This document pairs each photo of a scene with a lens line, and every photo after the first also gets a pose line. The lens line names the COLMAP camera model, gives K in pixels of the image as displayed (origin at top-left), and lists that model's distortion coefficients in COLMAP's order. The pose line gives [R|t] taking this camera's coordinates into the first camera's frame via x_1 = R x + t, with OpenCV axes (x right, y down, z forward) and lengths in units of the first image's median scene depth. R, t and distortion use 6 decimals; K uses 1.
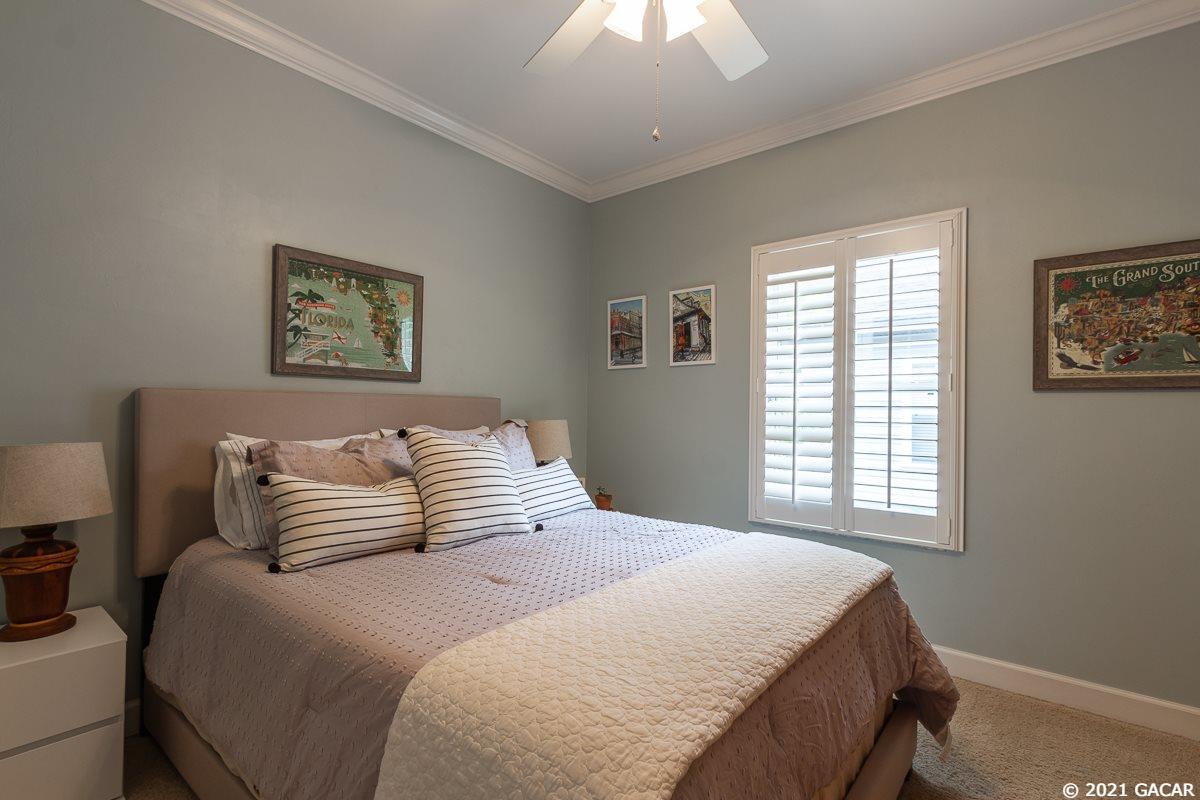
lens RADIAL K [[559.0, 0, 594.2], [0, 559.0, 408.7], [0, 0, 1]] dist [0.009439, -0.001148]
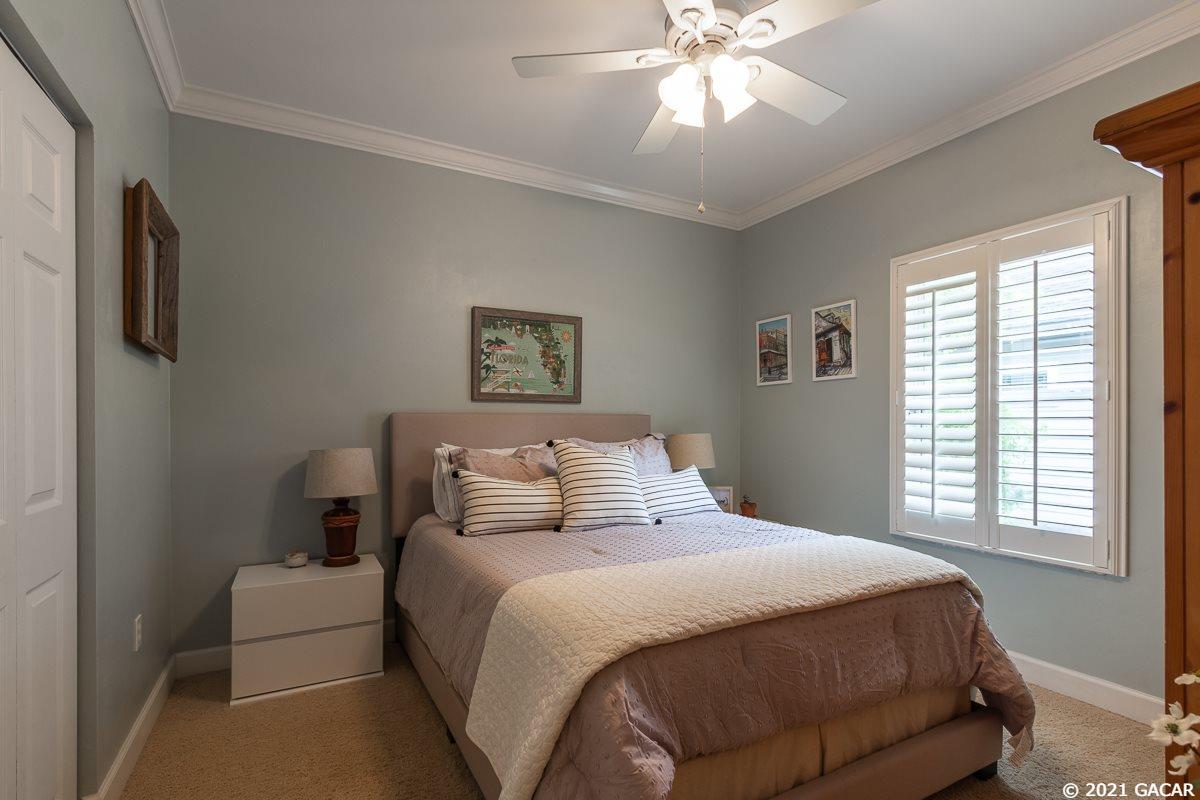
lens RADIAL K [[559.0, 0, 594.4], [0, 559.0, 427.9], [0, 0, 1]] dist [0.009439, -0.001148]
pose [[0.929557, -0.007449, -0.368602, 0.212346], [0.010270, 0.999931, 0.005690, 0.000293], [0.368534, -0.009074, 0.929570, -0.169096]]
